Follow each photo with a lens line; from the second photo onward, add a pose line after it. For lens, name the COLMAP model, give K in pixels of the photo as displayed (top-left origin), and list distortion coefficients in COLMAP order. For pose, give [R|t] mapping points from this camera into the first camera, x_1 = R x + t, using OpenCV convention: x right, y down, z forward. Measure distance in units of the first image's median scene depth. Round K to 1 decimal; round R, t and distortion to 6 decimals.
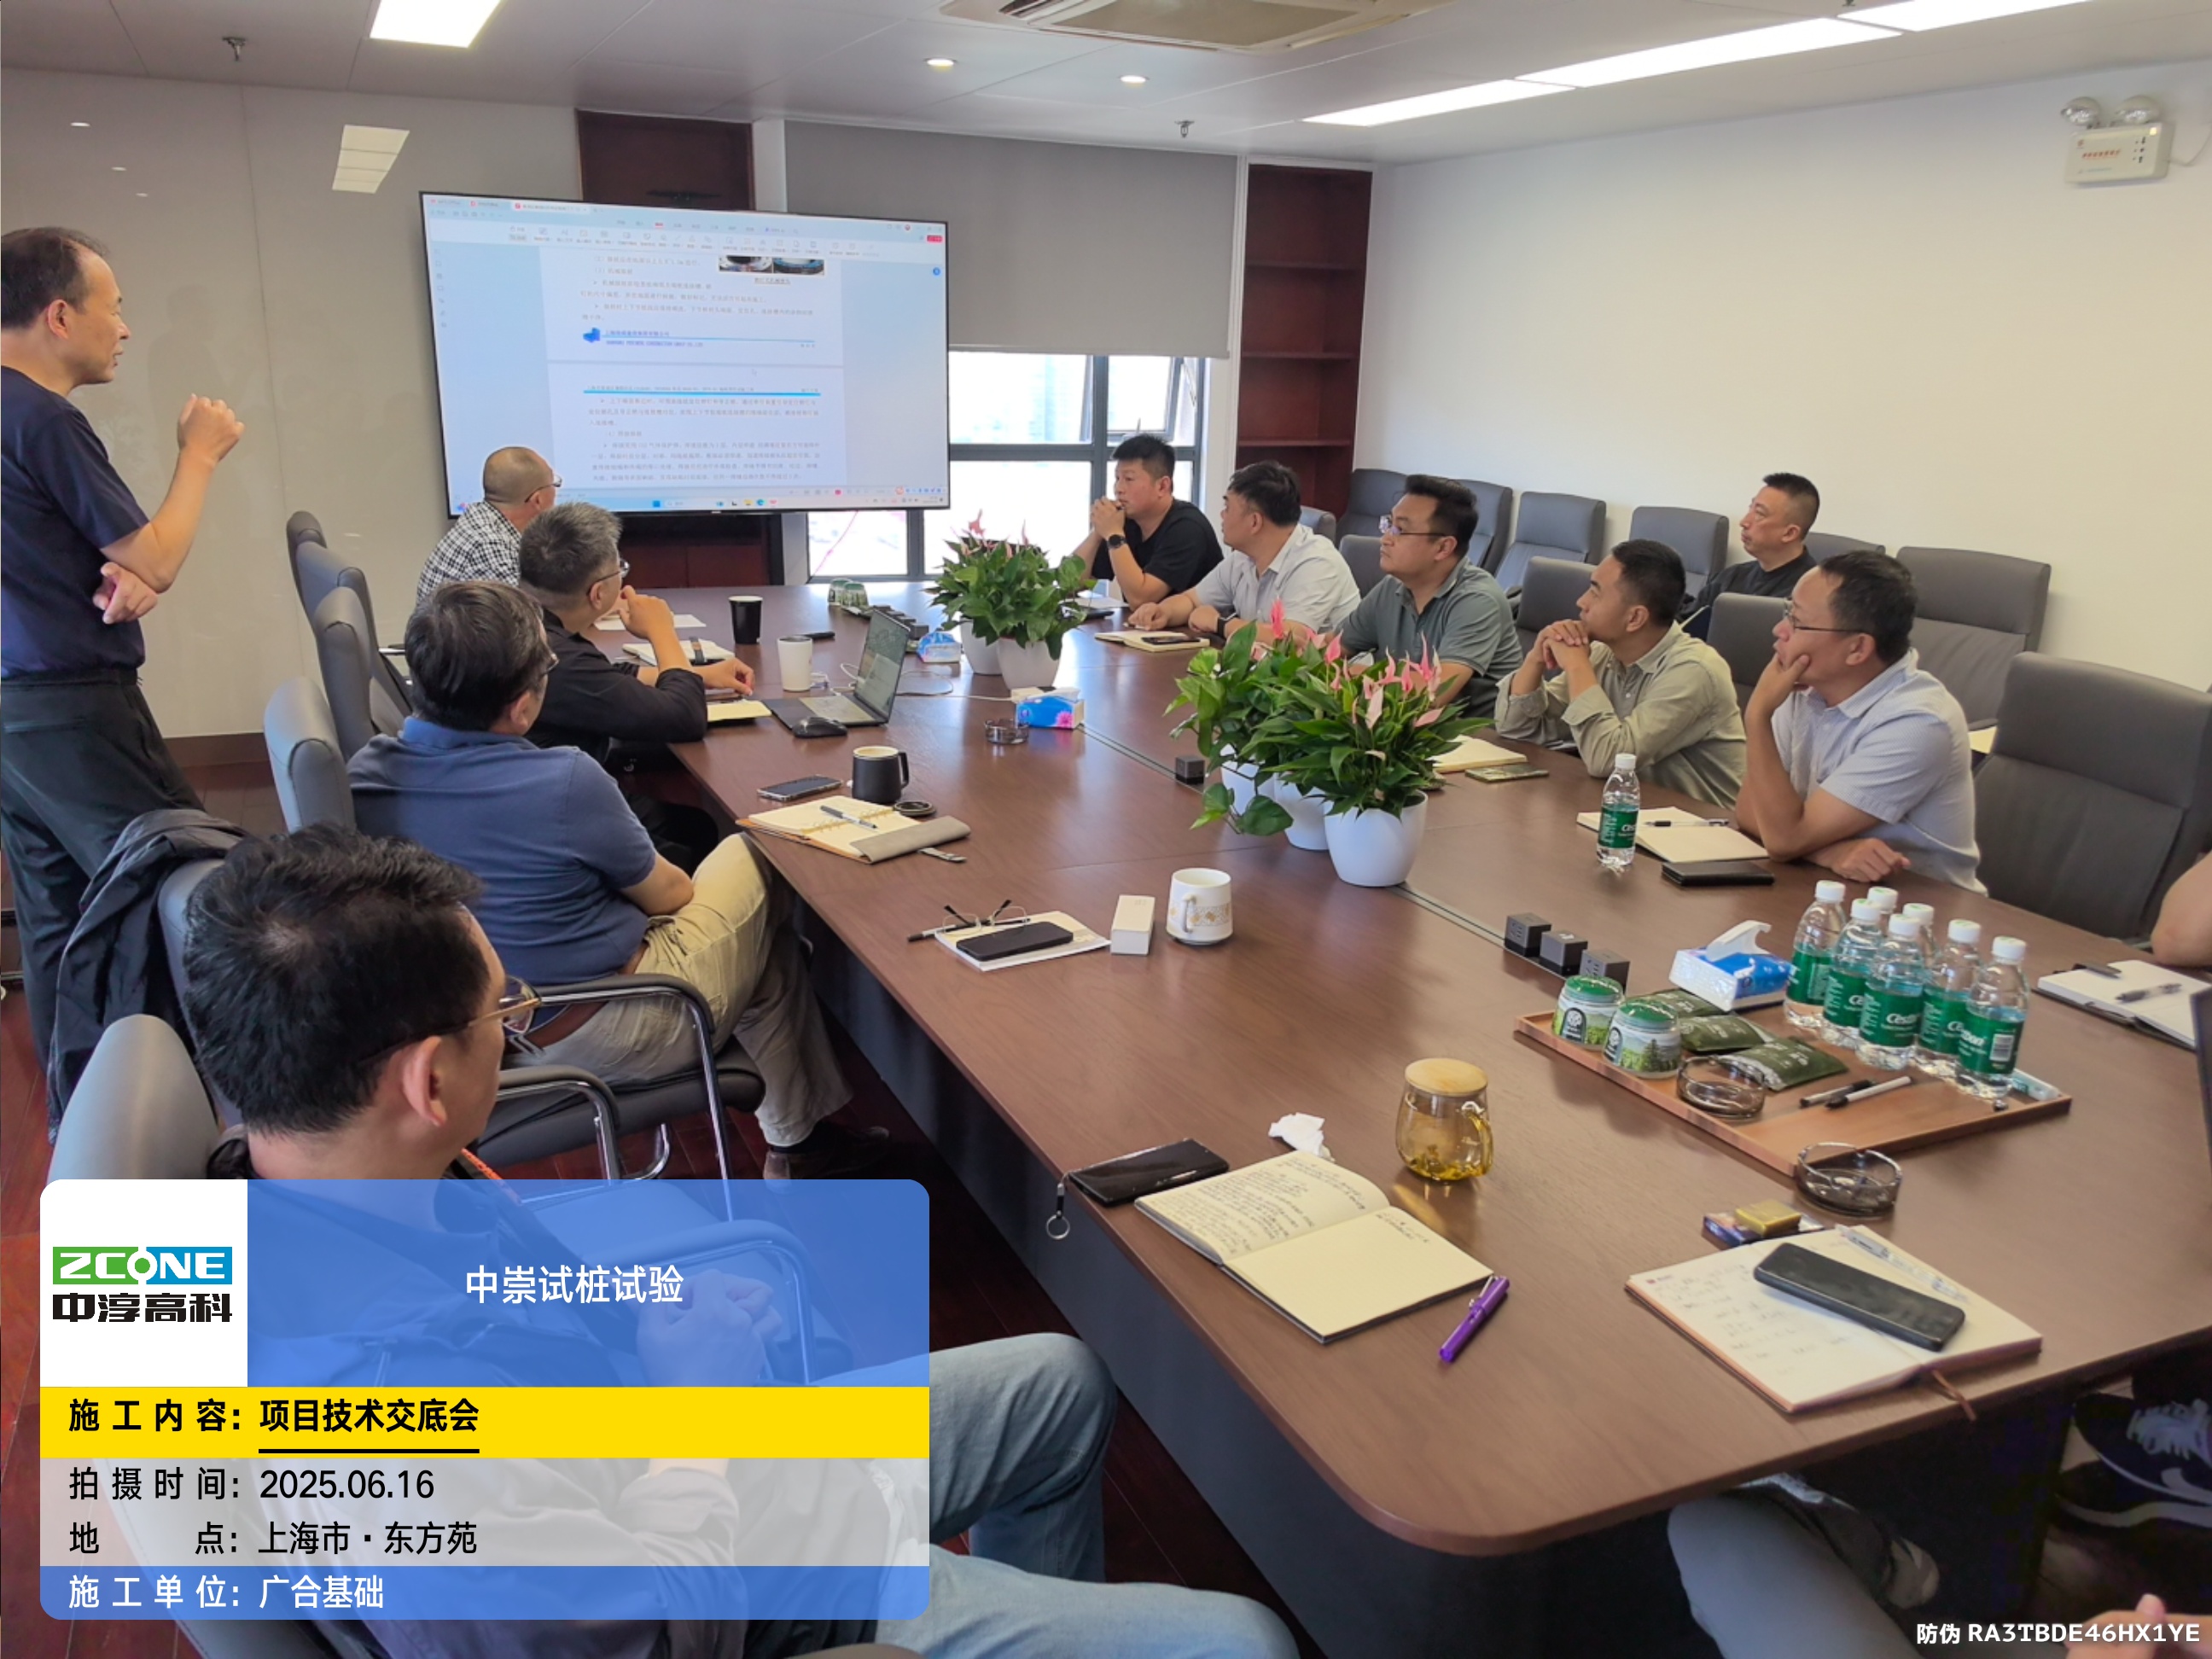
lens RADIAL K [[1711.6, 0, 1088.7], [0, 1711.6, 818.0], [0, 0, 1]] dist [0.015620, -0.045298]
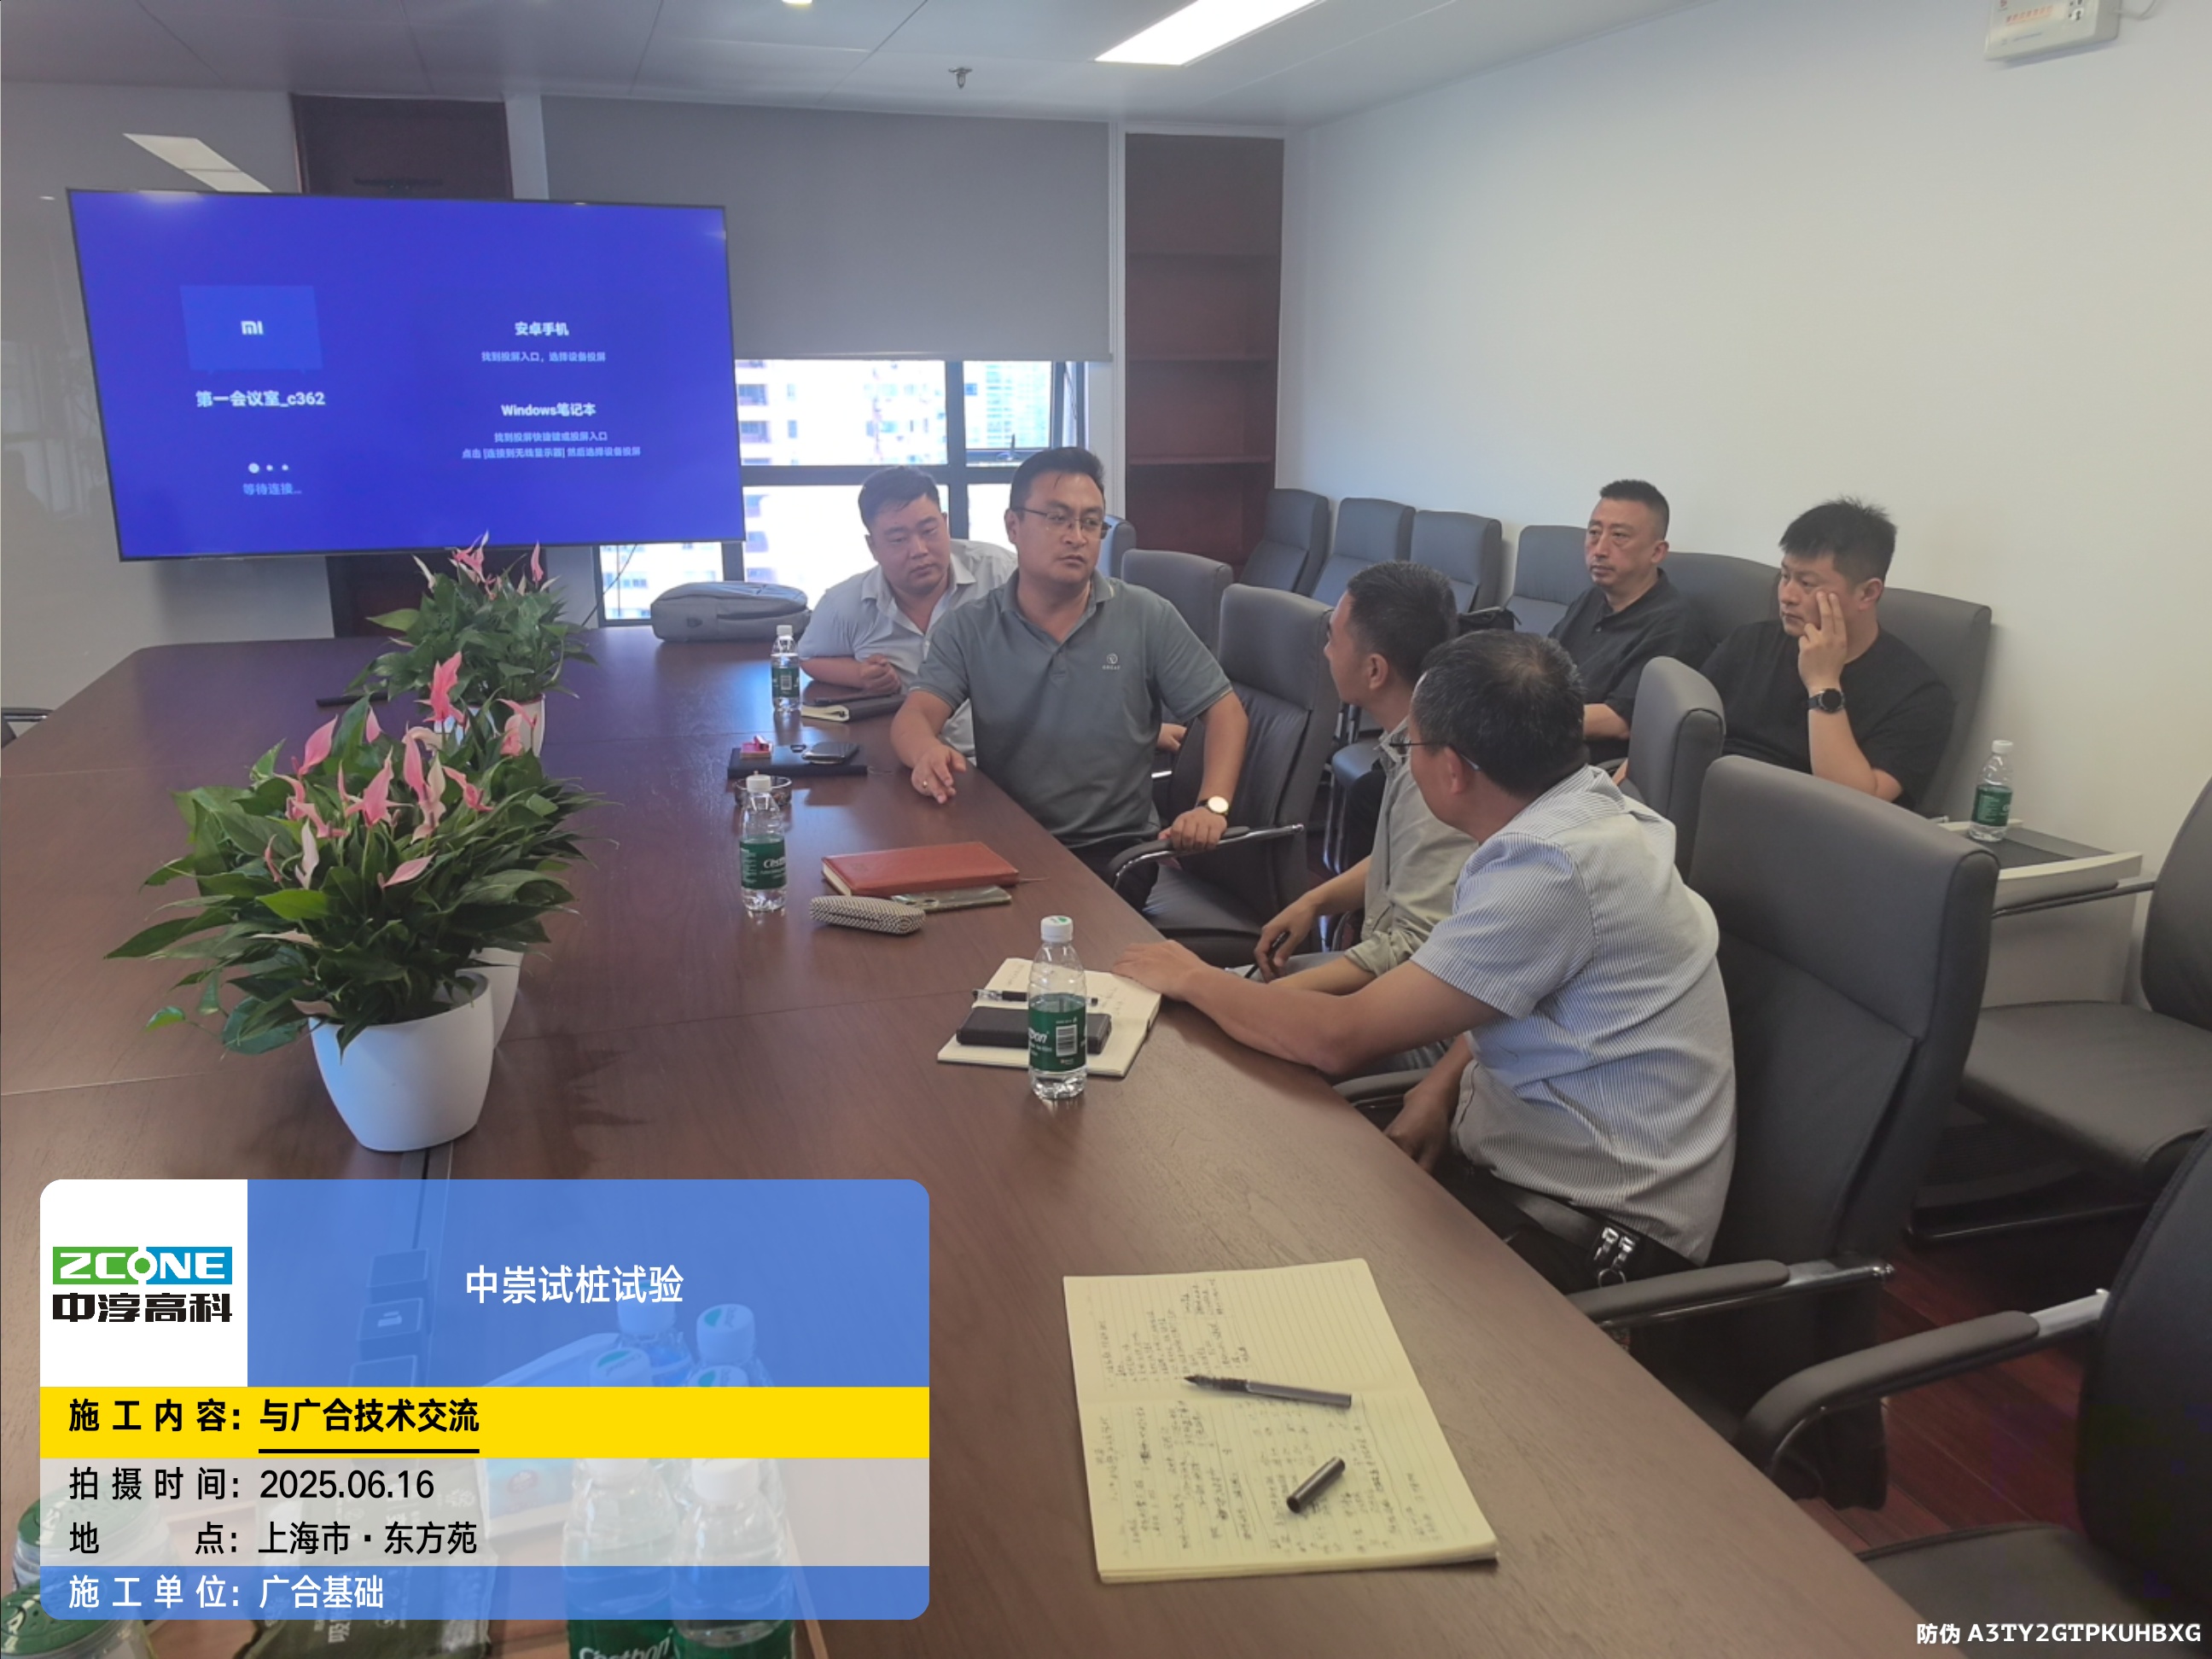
lens RADIAL K [[1711.6, 0, 1126.3], [0, 1711.6, 841.5], [0, 0, 1]] dist [0.015620, -0.045298]
pose [[0.994705, 0.000754, -0.102769, 0.212624], [-0.001566, 0.999968, -0.007830, -0.027459], [0.102760, 0.007949, 0.994674, 0.185918]]
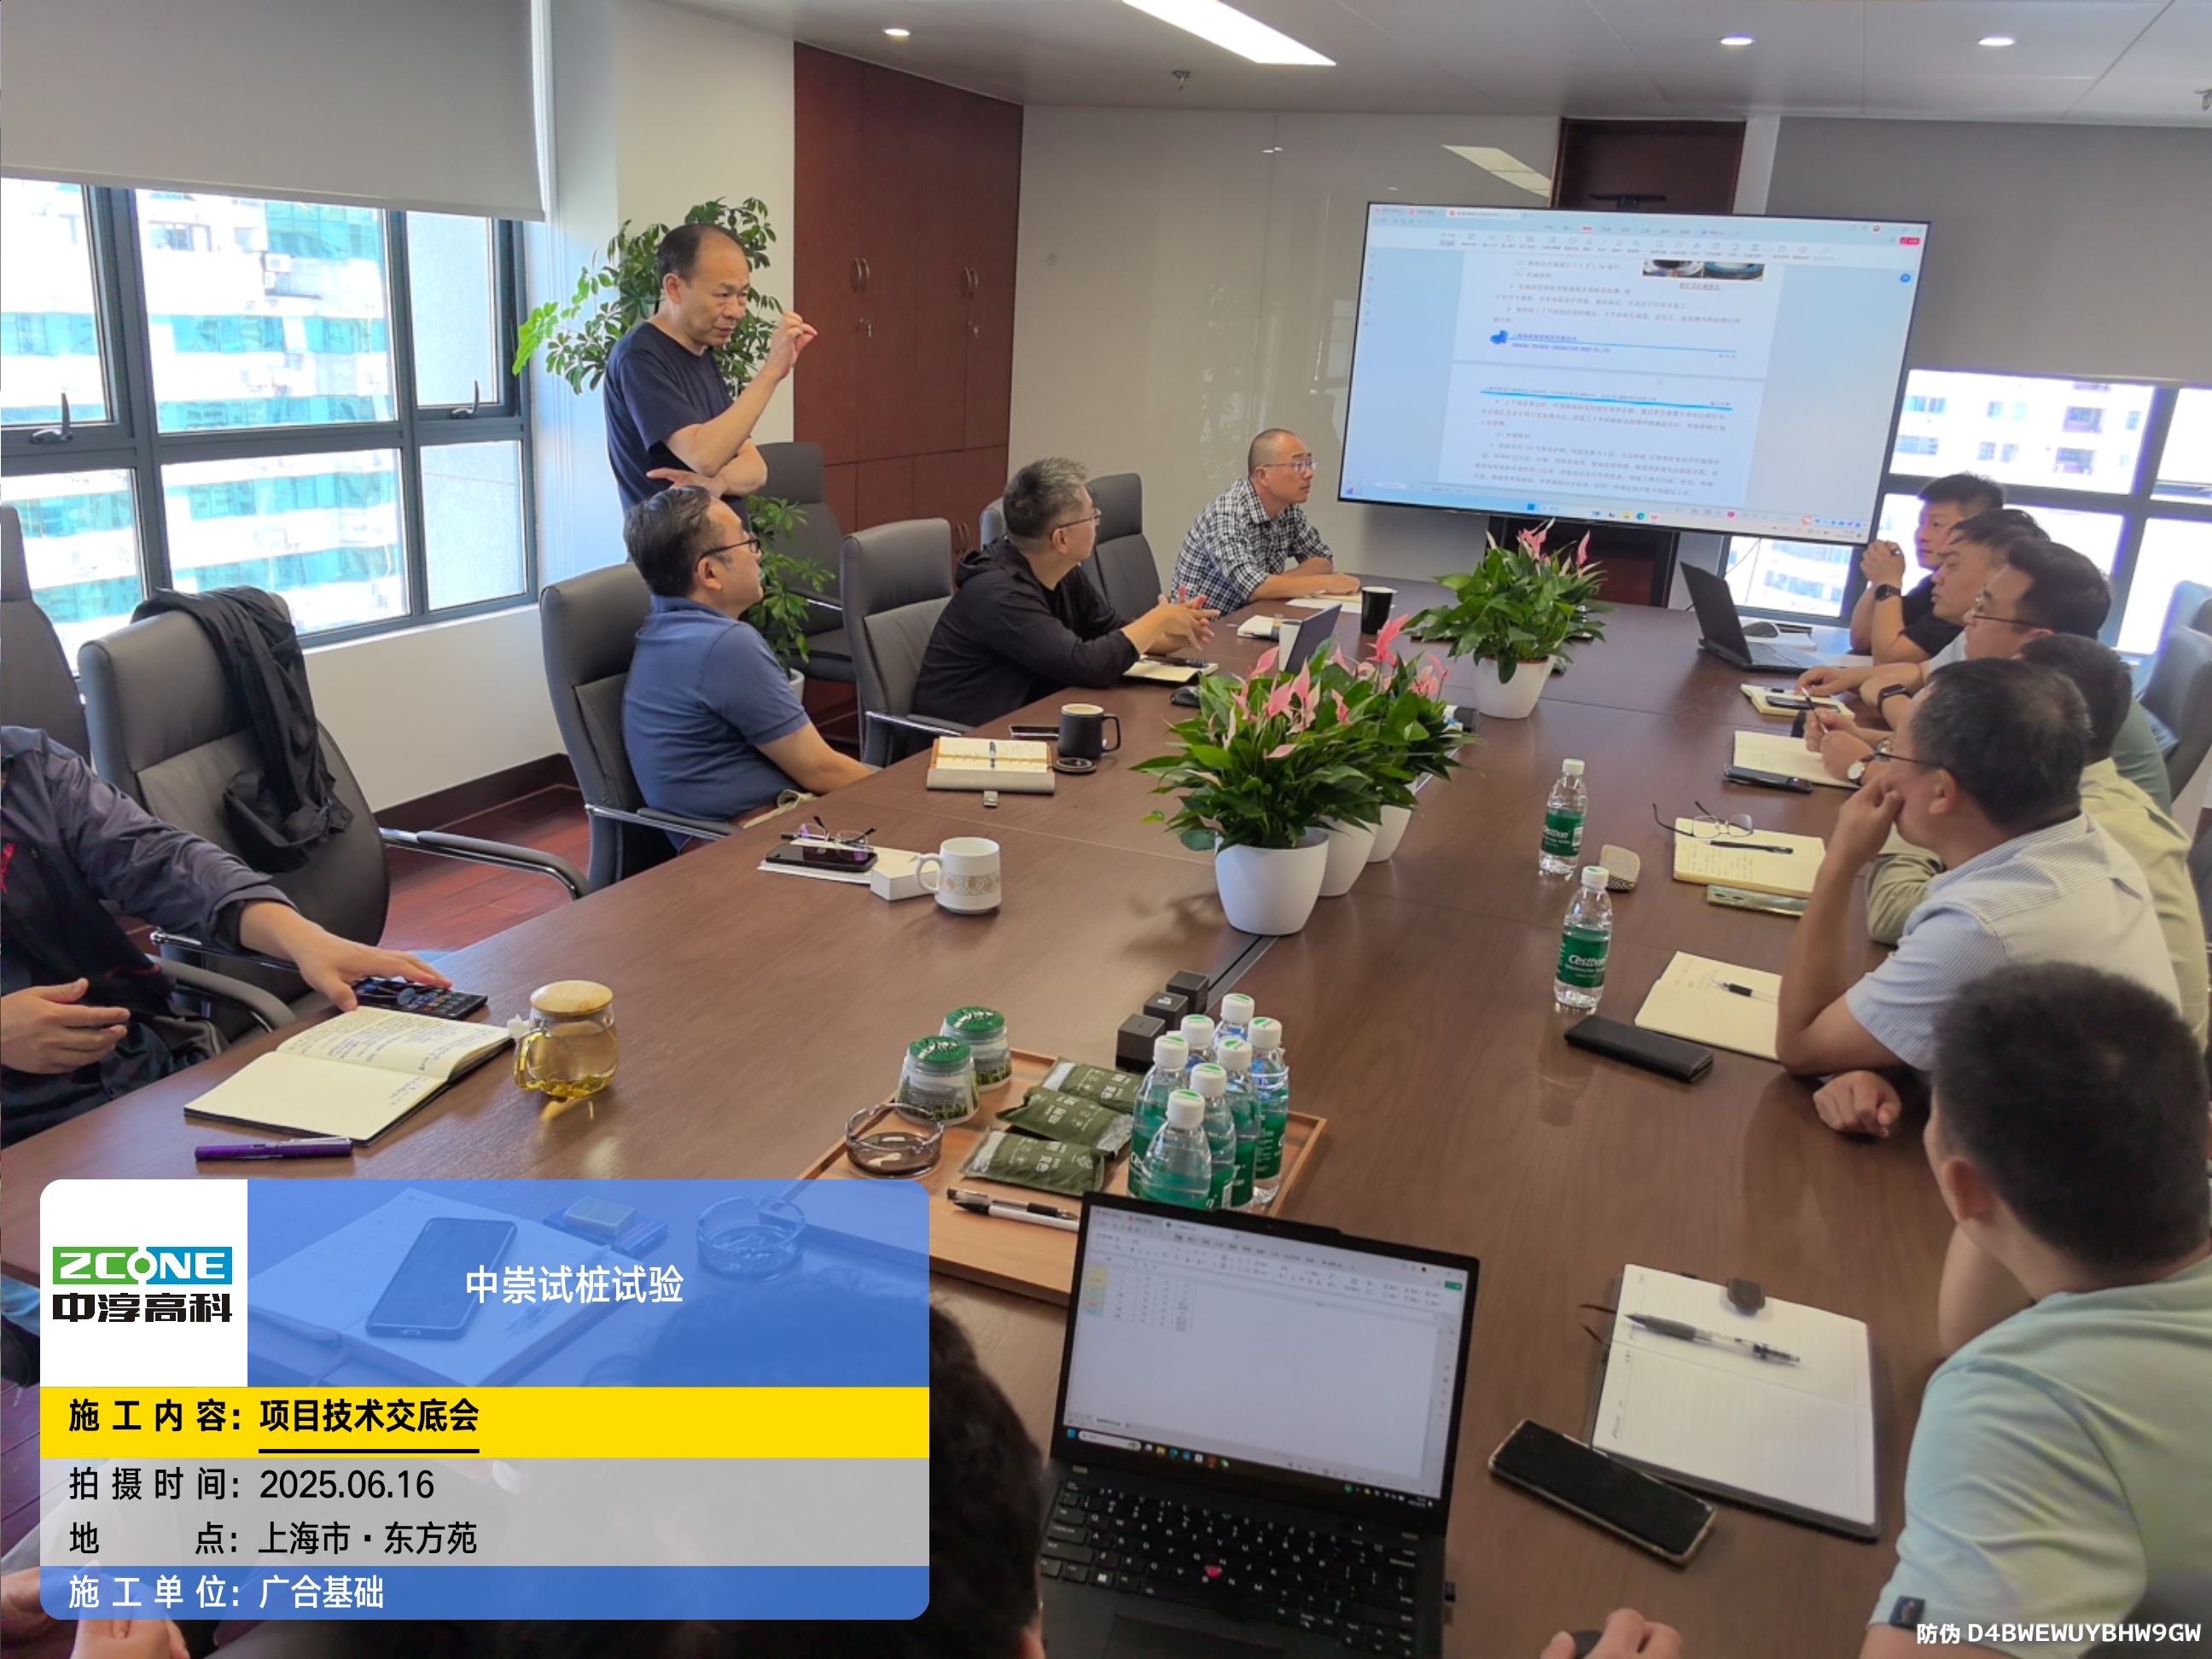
lens RADIAL K [[1711.6, 0, 1098.9], [0, 1711.6, 815.7], [0, 0, 1]] dist [0.015620, -0.045298]
pose [[0.676049, 0.223286, -0.702212, 0.321891], [-0.232096, 0.969001, 0.084670, -0.033721], [0.699349, 0.105740, 0.706916, 0.131004]]
